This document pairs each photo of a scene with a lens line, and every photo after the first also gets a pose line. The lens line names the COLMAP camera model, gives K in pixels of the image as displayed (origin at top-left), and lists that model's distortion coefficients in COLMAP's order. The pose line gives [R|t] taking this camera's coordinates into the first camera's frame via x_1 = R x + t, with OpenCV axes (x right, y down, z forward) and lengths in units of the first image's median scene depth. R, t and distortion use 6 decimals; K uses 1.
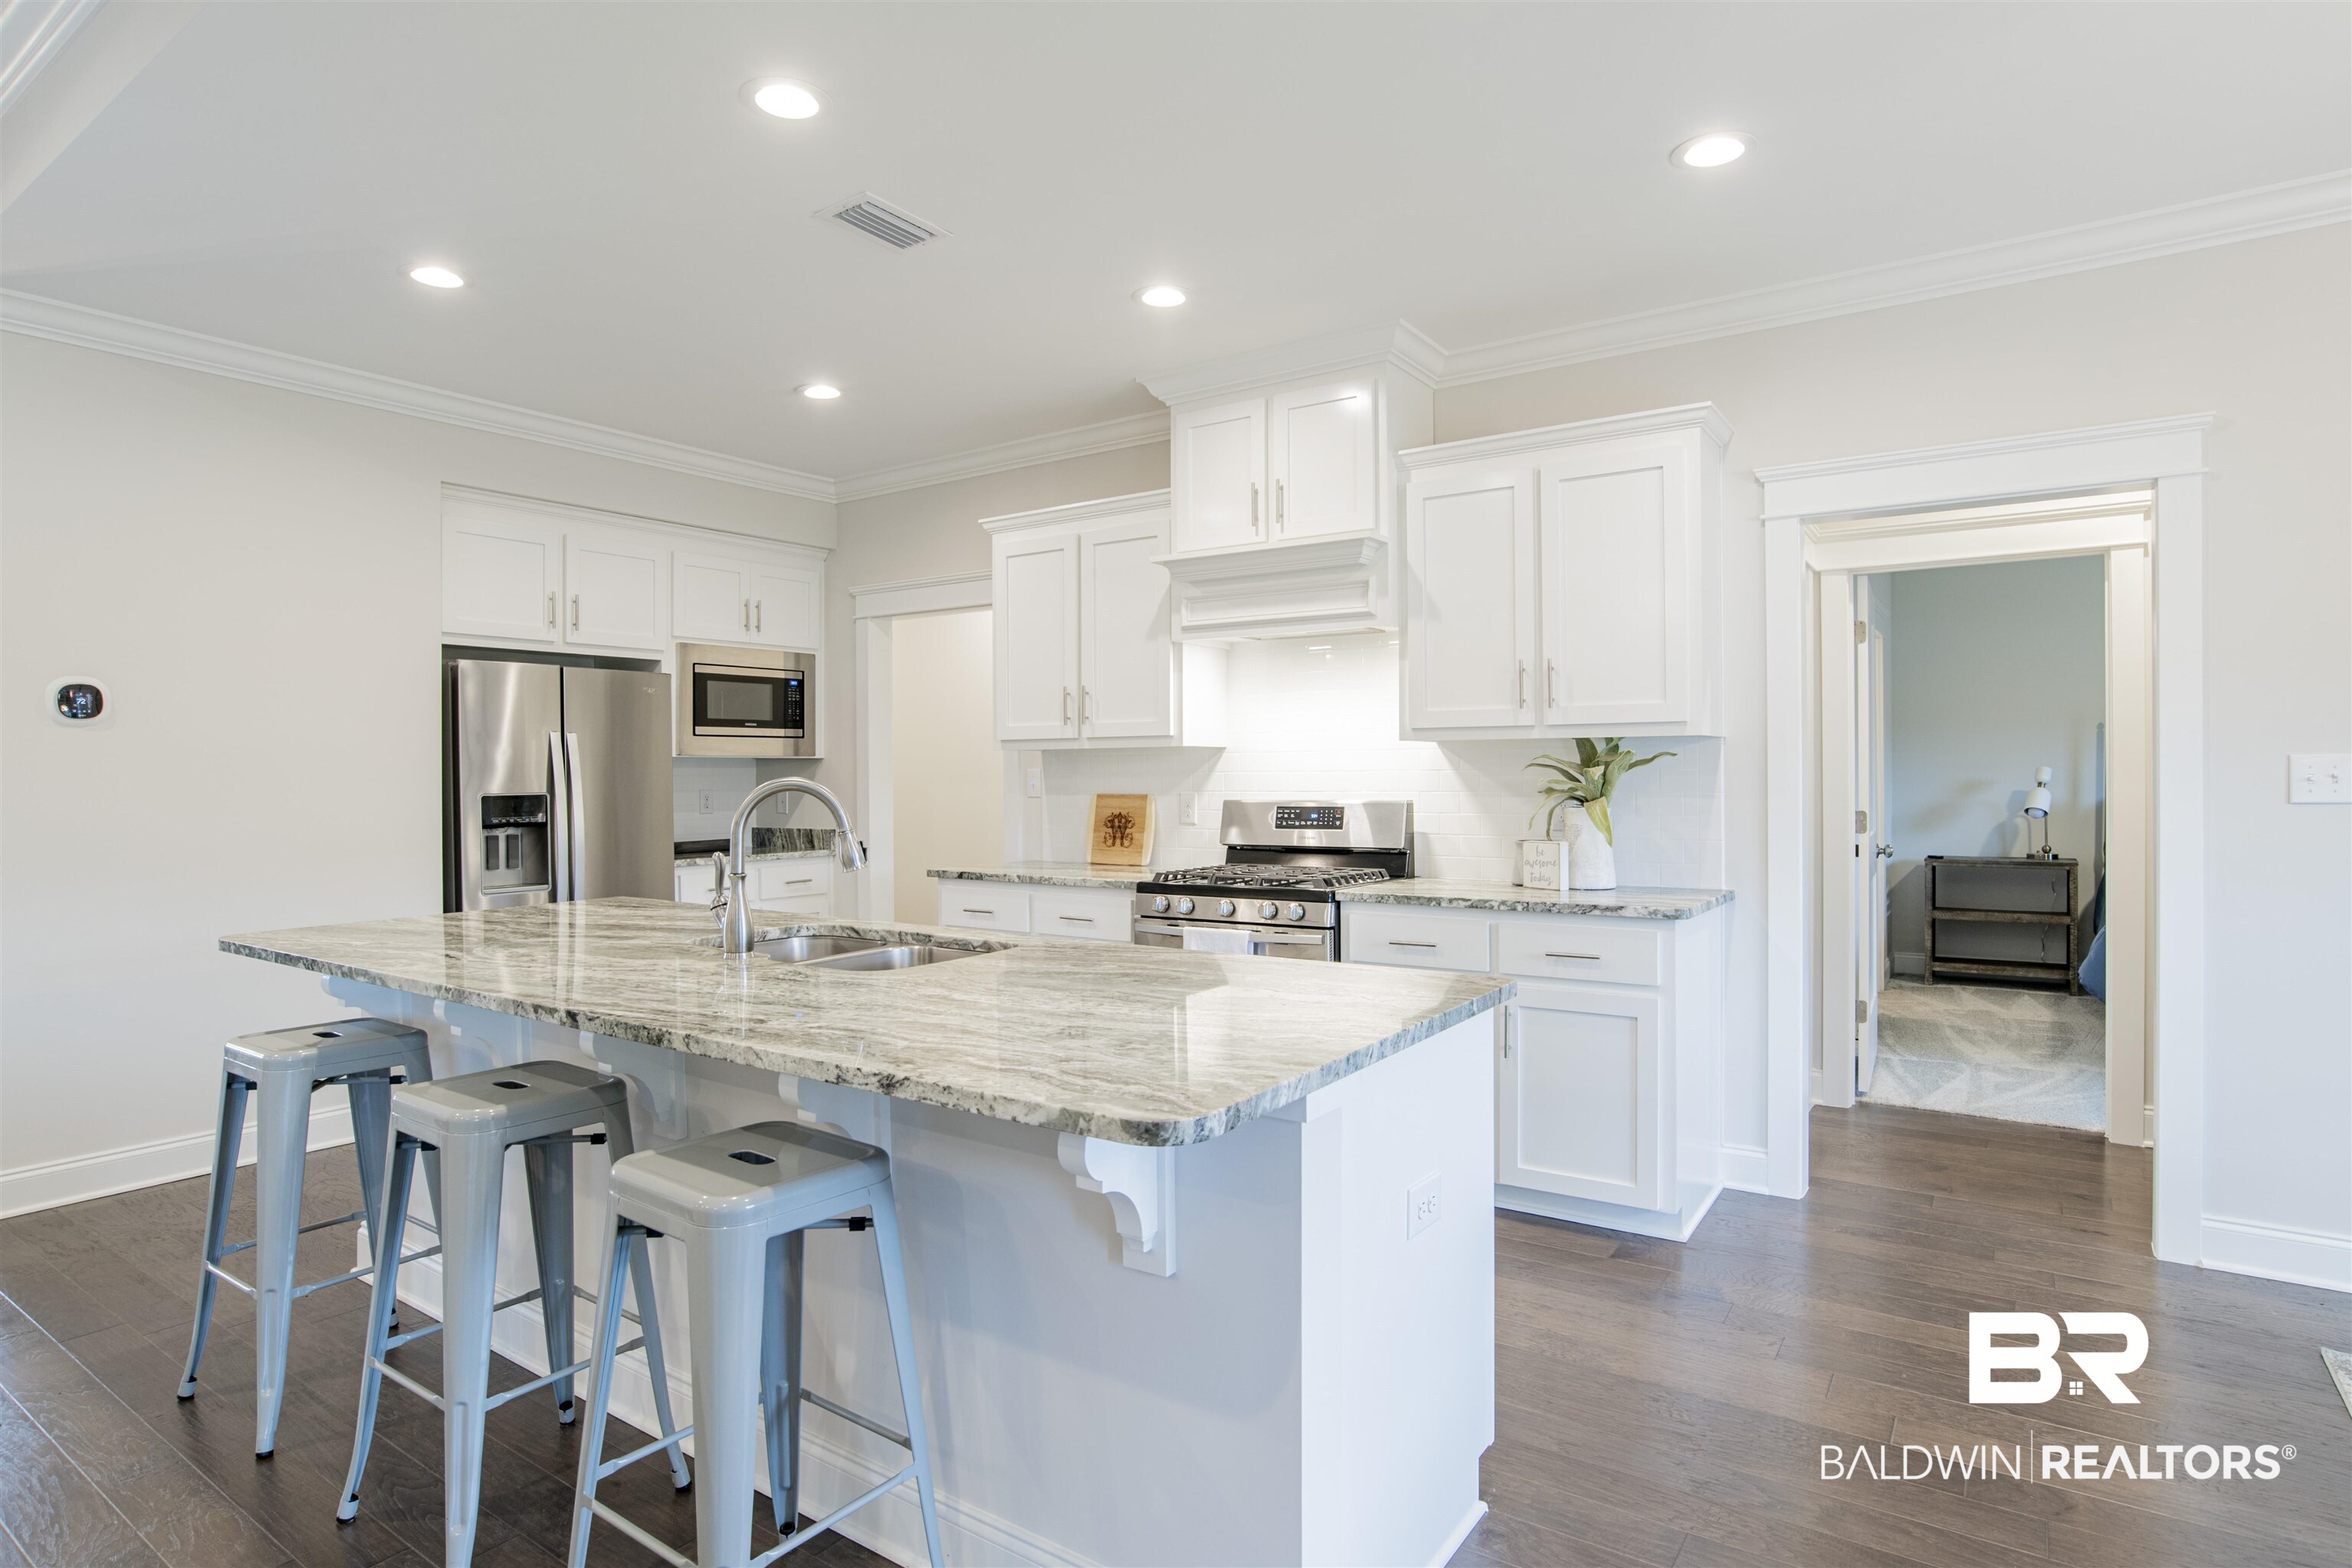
lens RADIAL K [[1243.0, 0, 1176.3], [0, 1243.0, 775.6], [0, 0, 1]] dist [-0.054170, 0.038924]
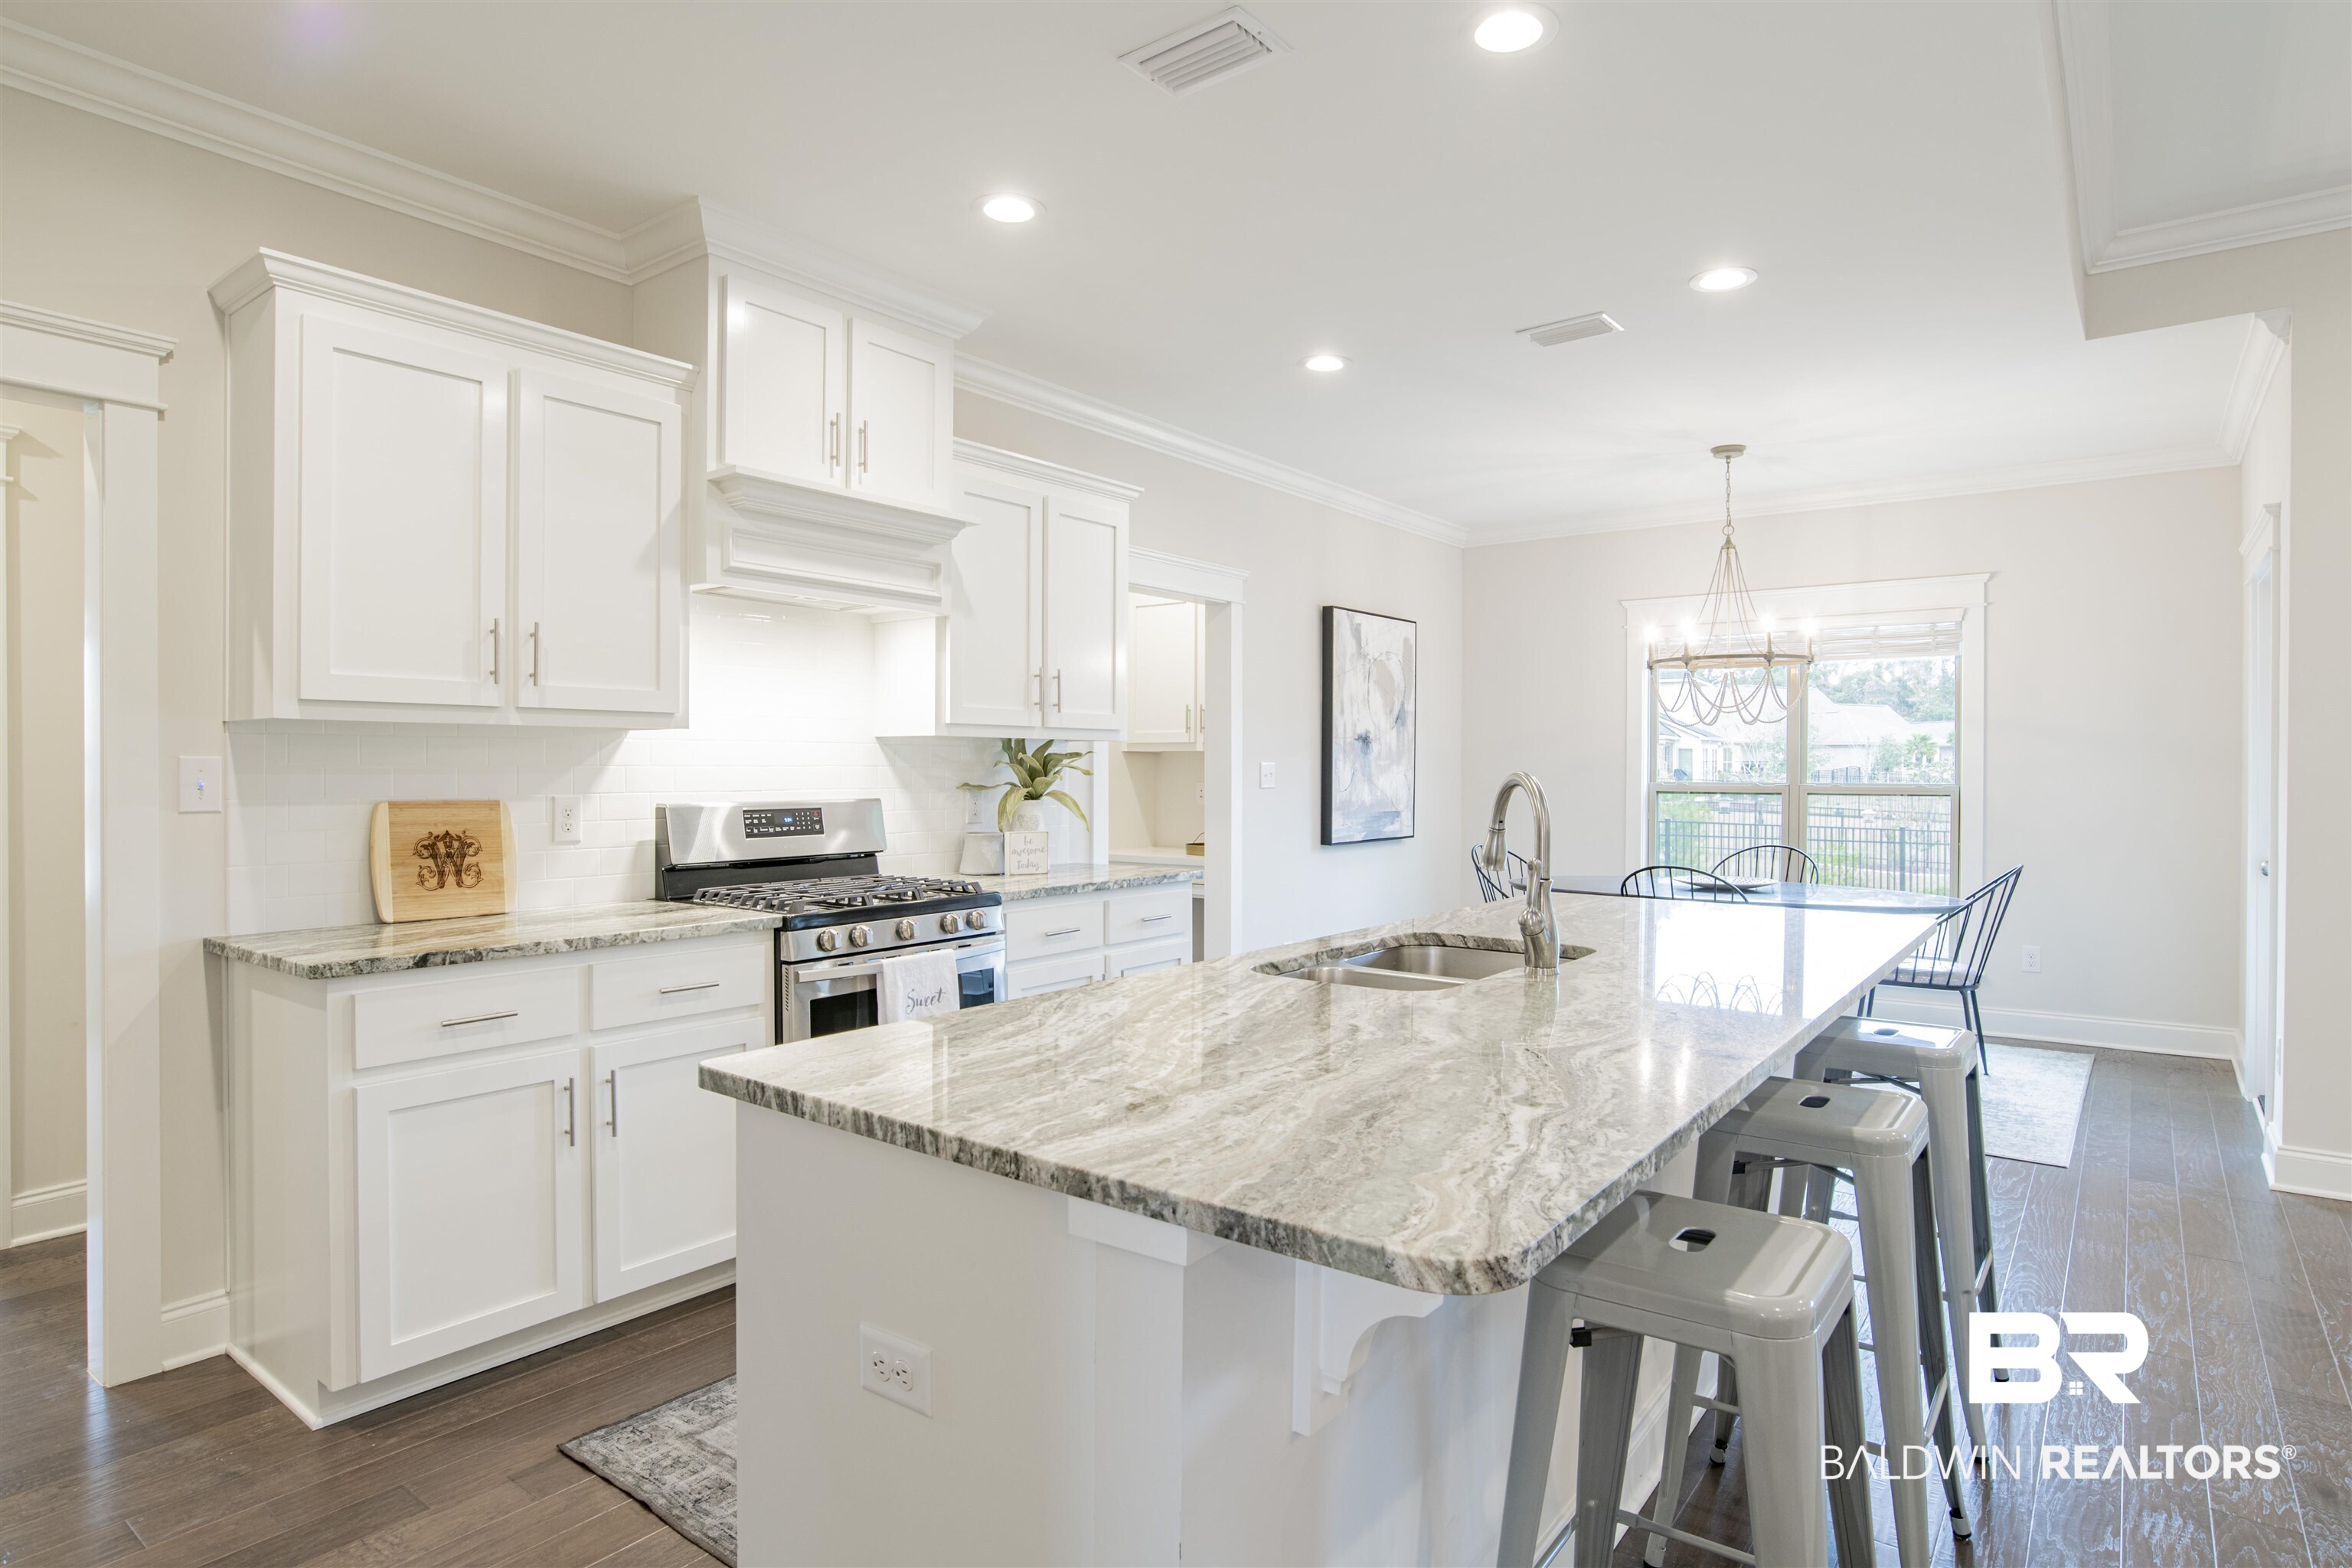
lens RADIAL K [[1286.7, 0, 1173.7], [0, 1286.7, 771.8], [0, 0, 1]] dist [-0.019235, 0.000720]
pose [[0.056935, 0.005832, 0.998361, -0.722096], [0.002349, 0.999979, -0.005976, 0.006138], [-0.998375, 0.002685, 0.056920, 0.688693]]
